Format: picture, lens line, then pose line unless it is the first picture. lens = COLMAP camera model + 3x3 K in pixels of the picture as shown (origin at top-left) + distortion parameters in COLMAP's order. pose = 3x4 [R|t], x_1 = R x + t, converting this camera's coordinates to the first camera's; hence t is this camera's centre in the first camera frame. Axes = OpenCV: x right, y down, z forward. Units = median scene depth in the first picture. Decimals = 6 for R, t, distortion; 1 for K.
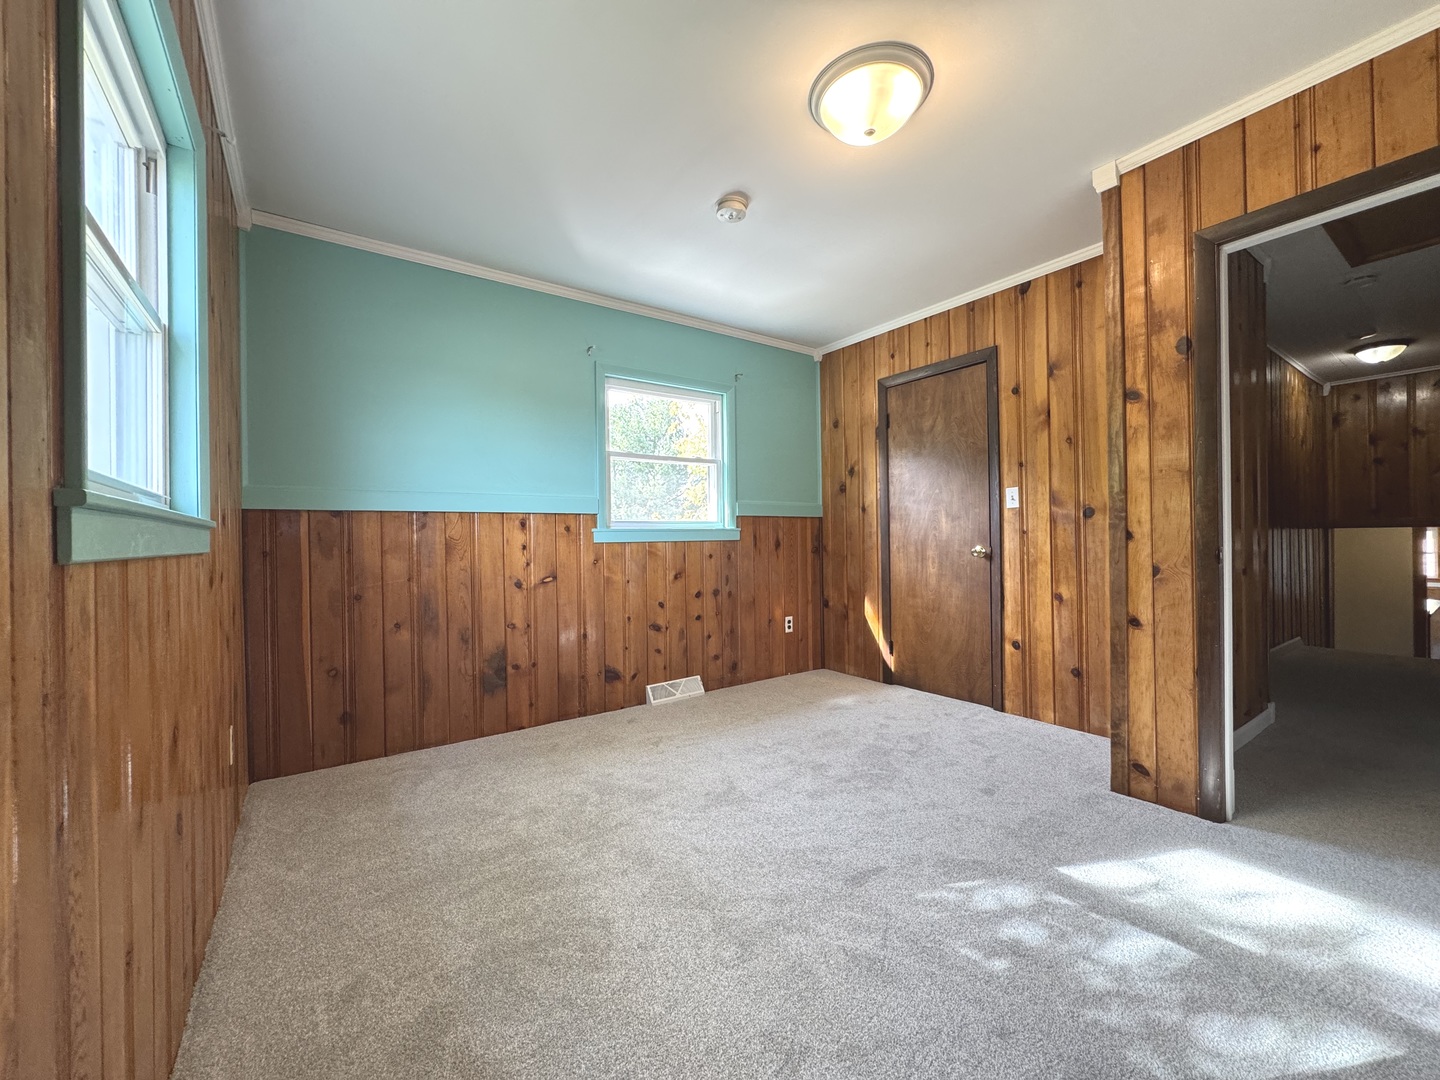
lens RADIAL K [[575.4, 0, 720.6], [0, 575.4, 538.7], [0, 0, 1]] dist [-0.002077, 0.000221]
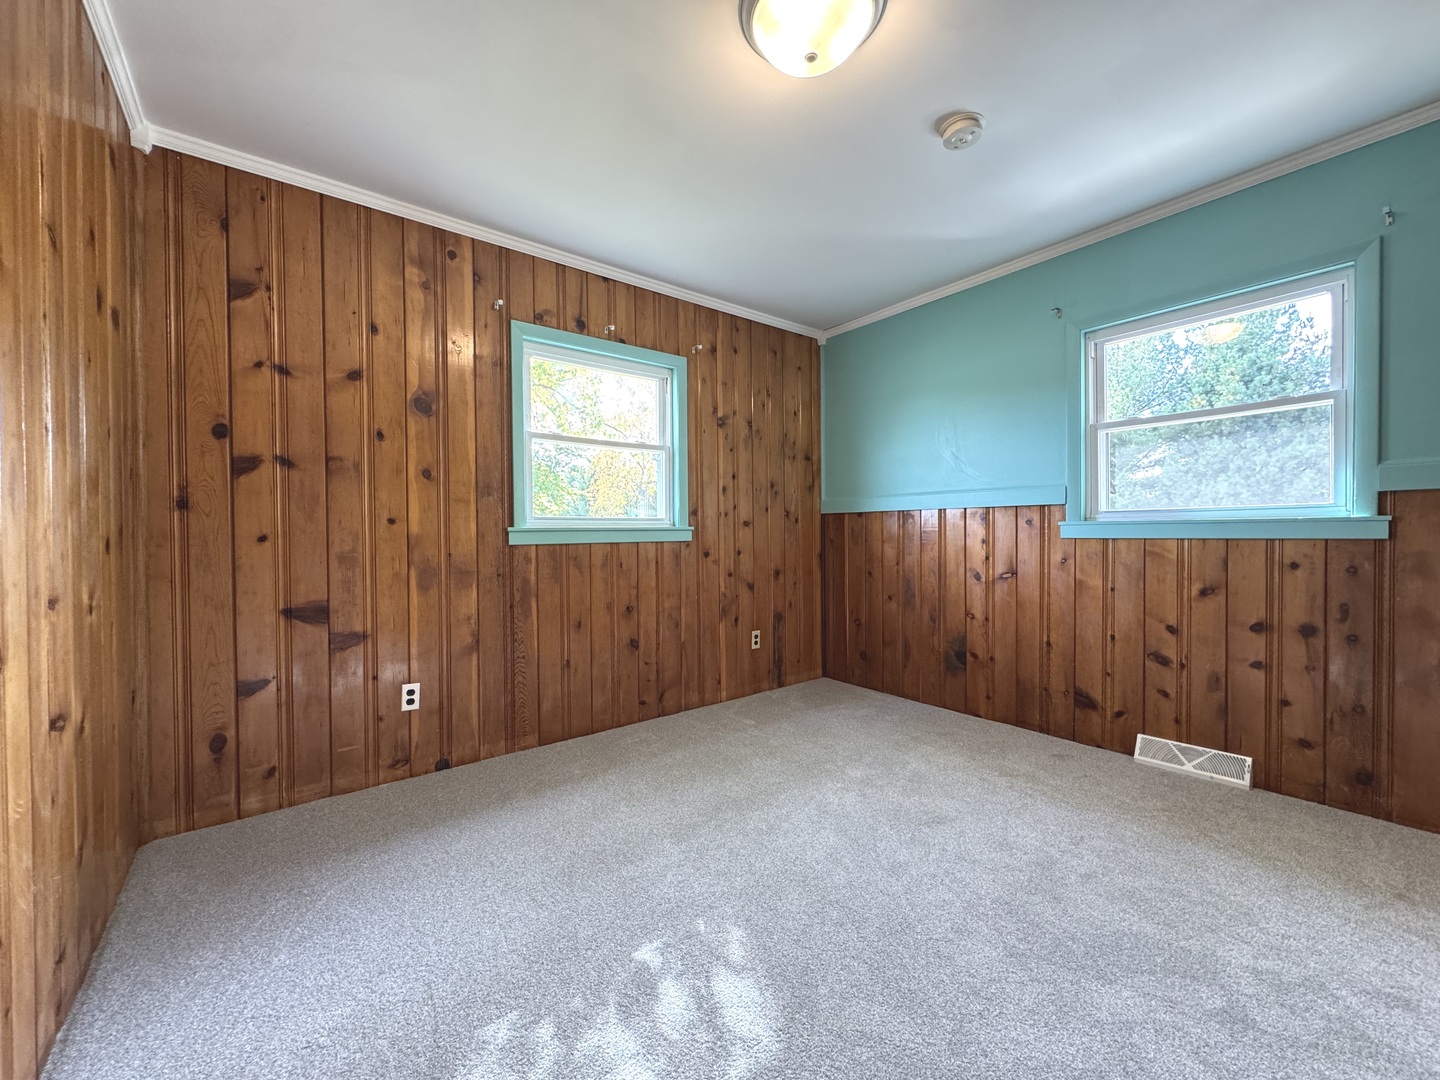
lens RADIAL K [[575.4, 0, 720.7], [0, 575.4, 537.3], [0, 0, 1]] dist [-0.002077, 0.000221]
pose [[0.038128, 0.023863, -0.998988, 0.620622], [0.007758, 0.999678, 0.024175, -0.018945], [0.999243, -0.008672, 0.037931, 0.470247]]
